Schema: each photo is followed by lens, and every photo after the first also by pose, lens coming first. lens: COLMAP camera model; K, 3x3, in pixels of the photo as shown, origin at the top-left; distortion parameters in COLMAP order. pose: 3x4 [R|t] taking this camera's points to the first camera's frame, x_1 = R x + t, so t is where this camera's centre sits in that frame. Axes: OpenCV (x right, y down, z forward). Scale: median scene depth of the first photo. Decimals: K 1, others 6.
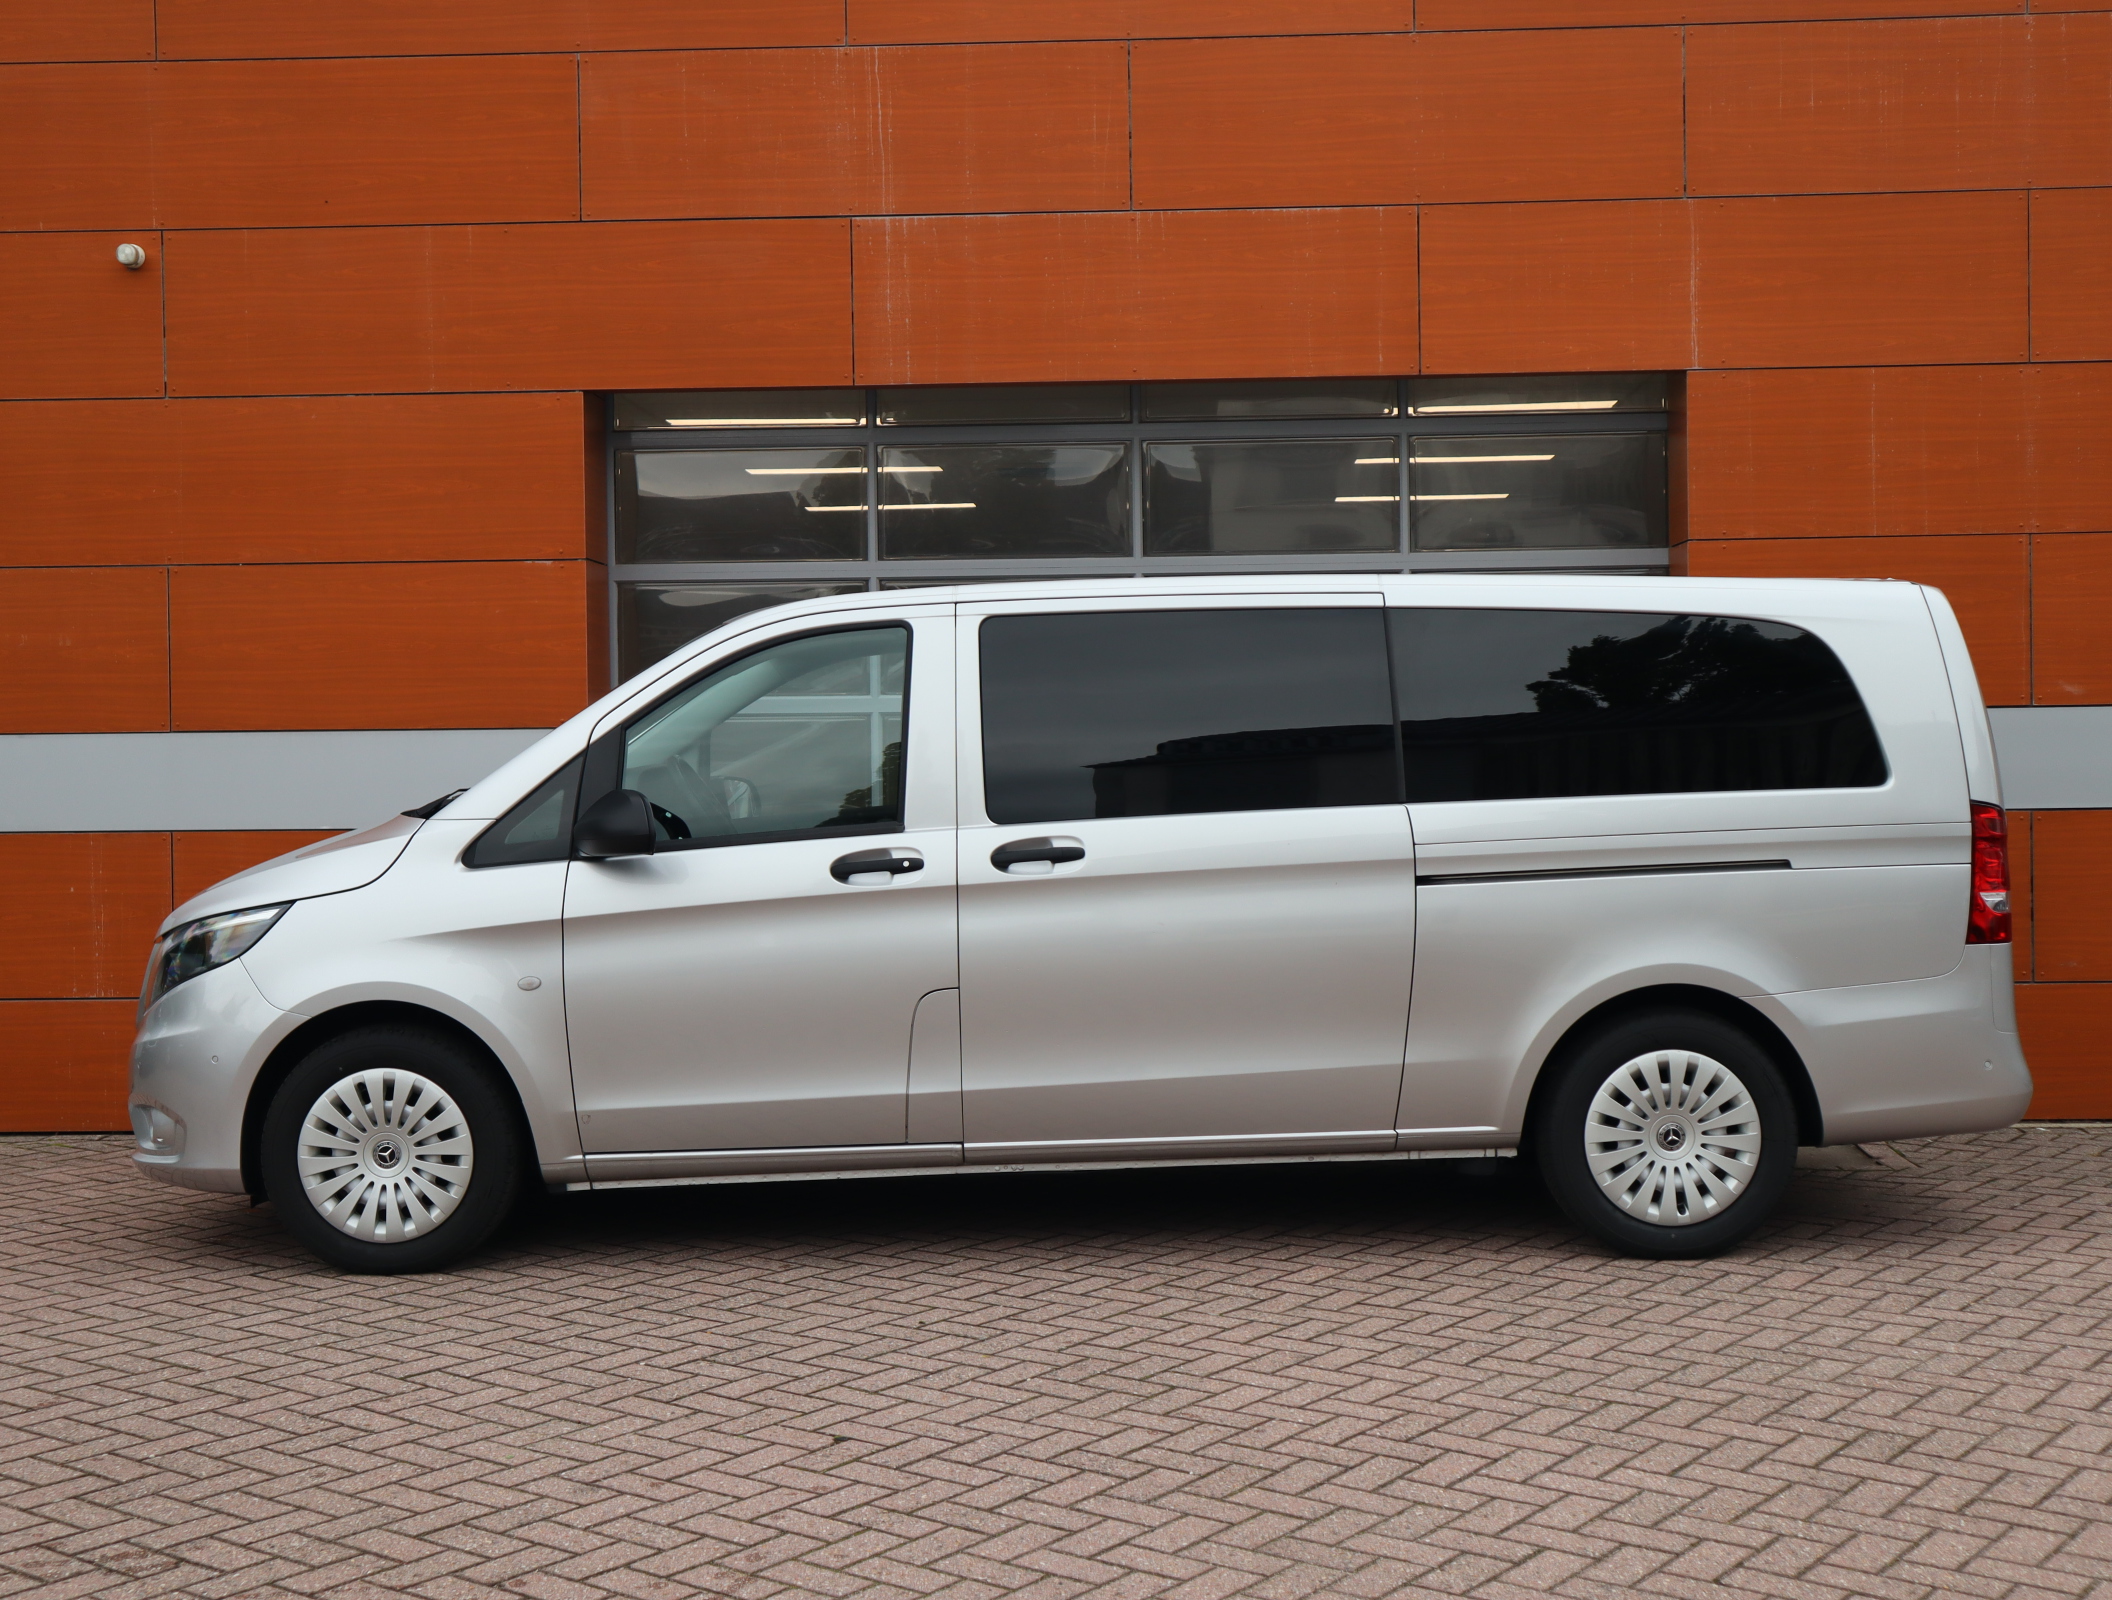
lens RADIAL K [[2643.9, 0, 1114.3], [0, 2643.9, 798.4], [0, 0, 1]] dist [-0.023957, 0.115621]
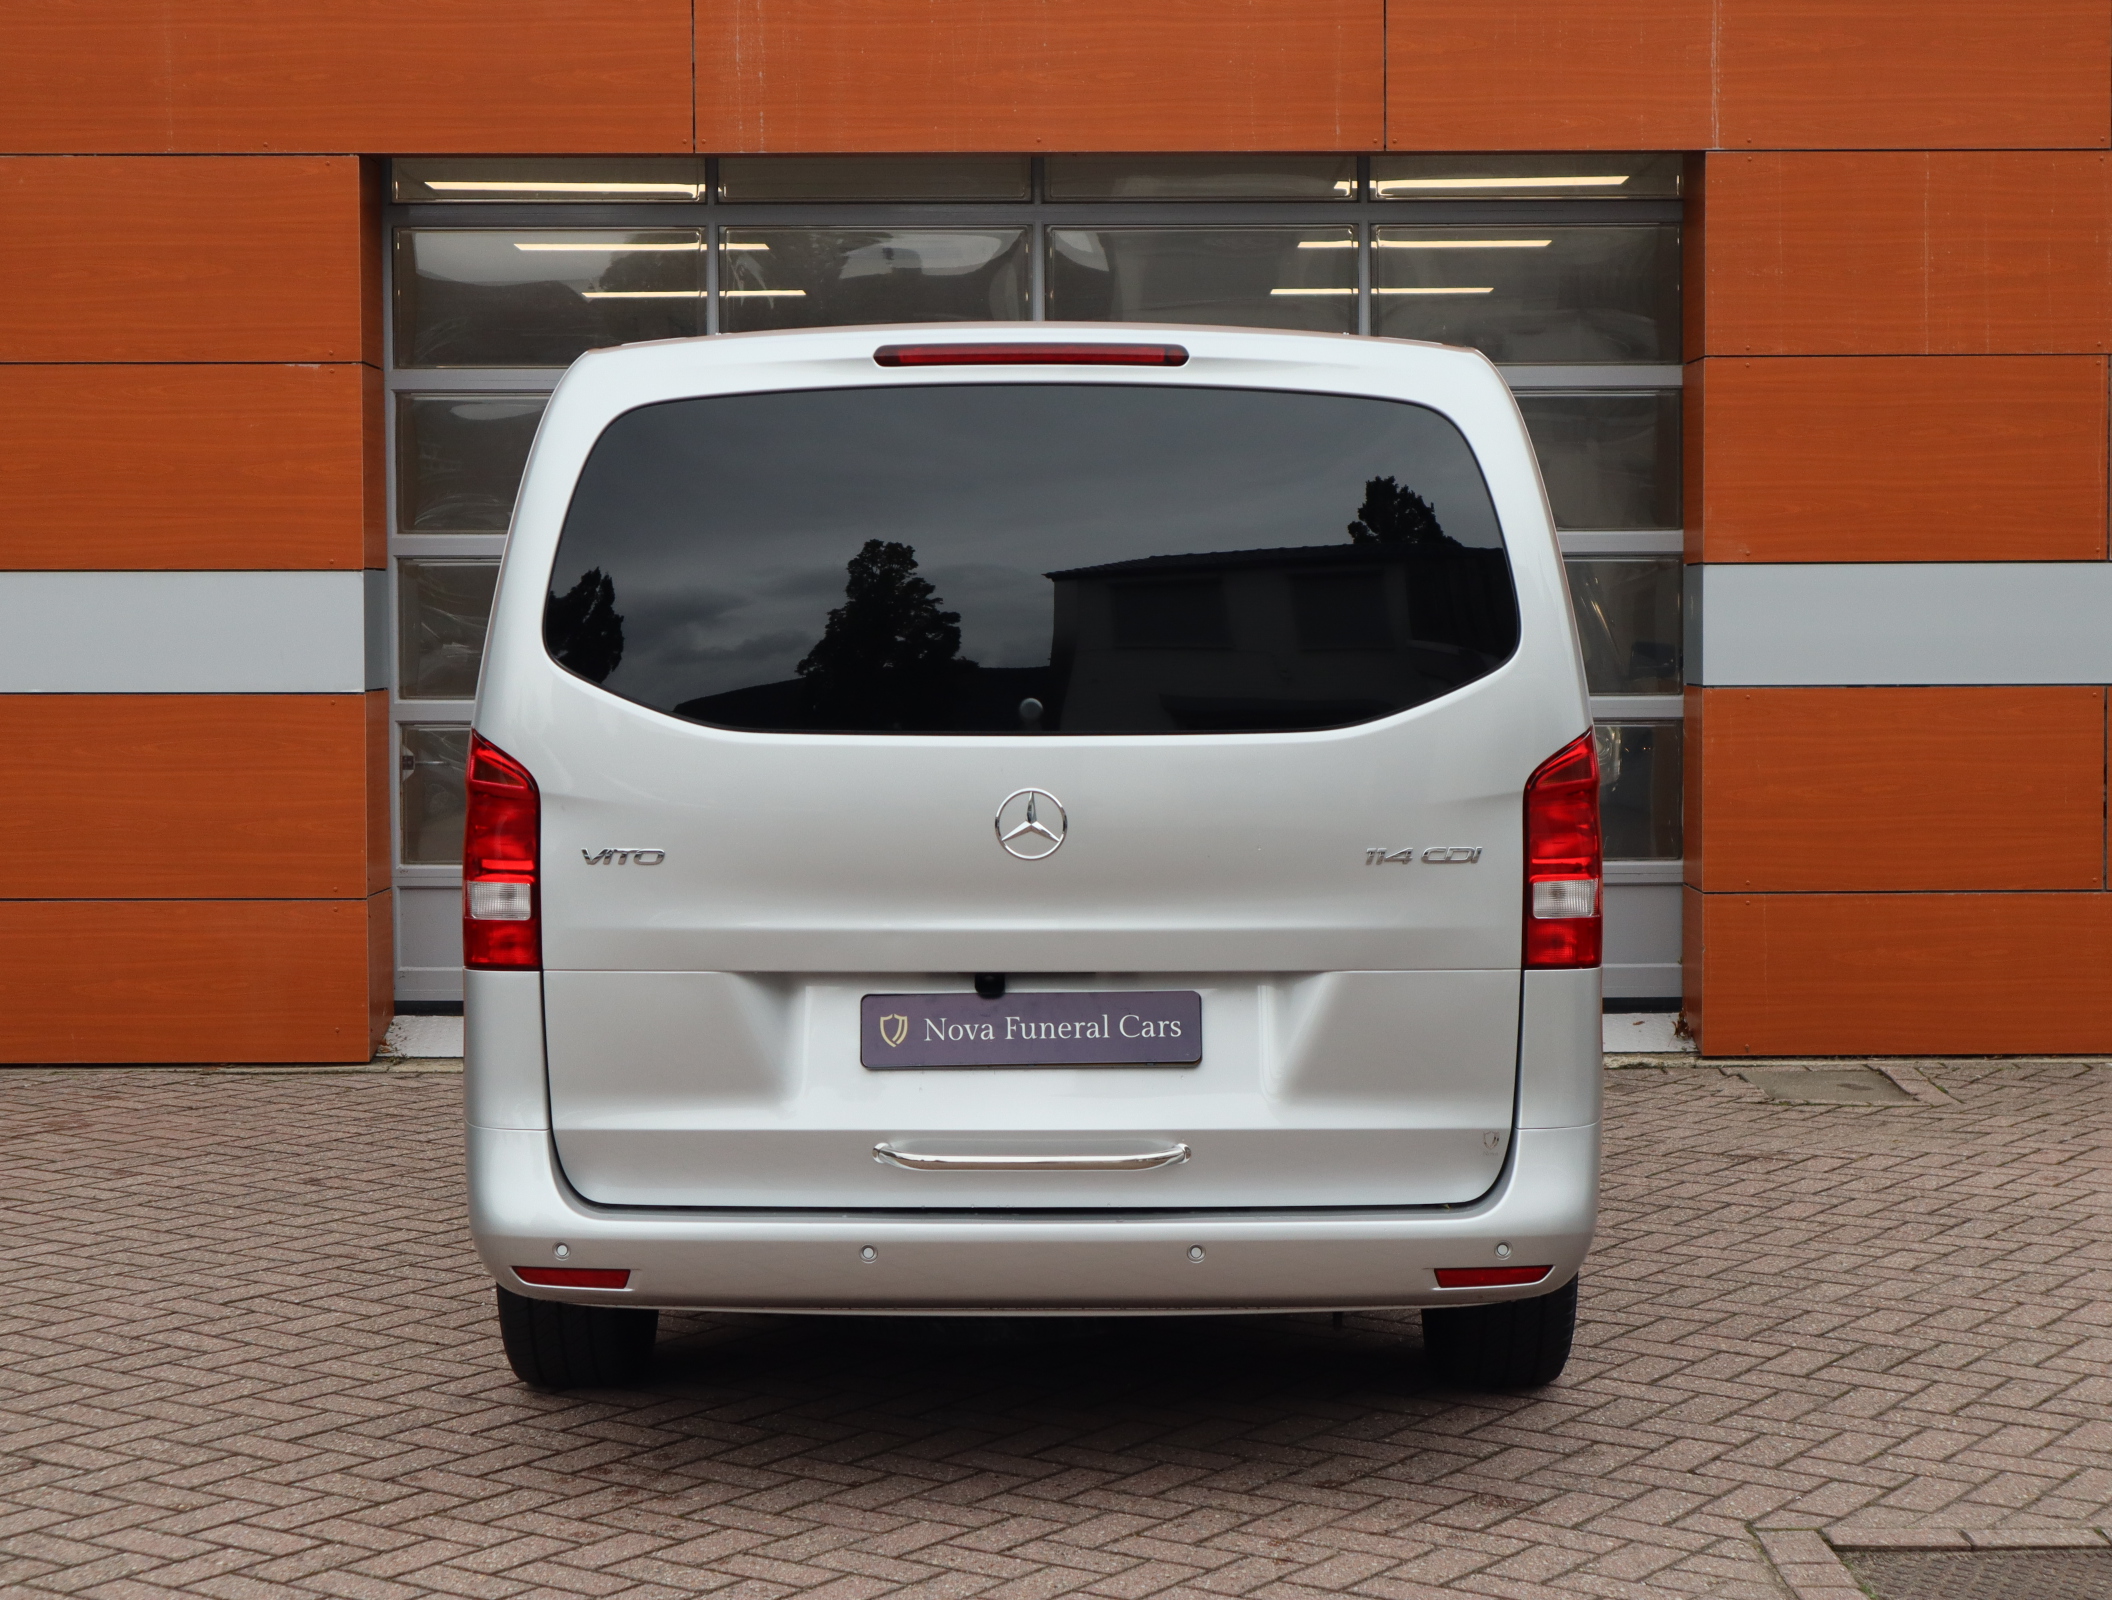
lens RADIAL K [[3660.0, 0, 1139.0], [0, 3660.0, 797.0], [0, 0, 1]] dist [-0.031918, 0.130545]
pose [[0.998619, 0.006661, 0.052117, -0.030726], [-0.008161, 0.999557, 0.028609, 0.014522], [-0.051904, -0.028995, 0.998231, -0.225769]]
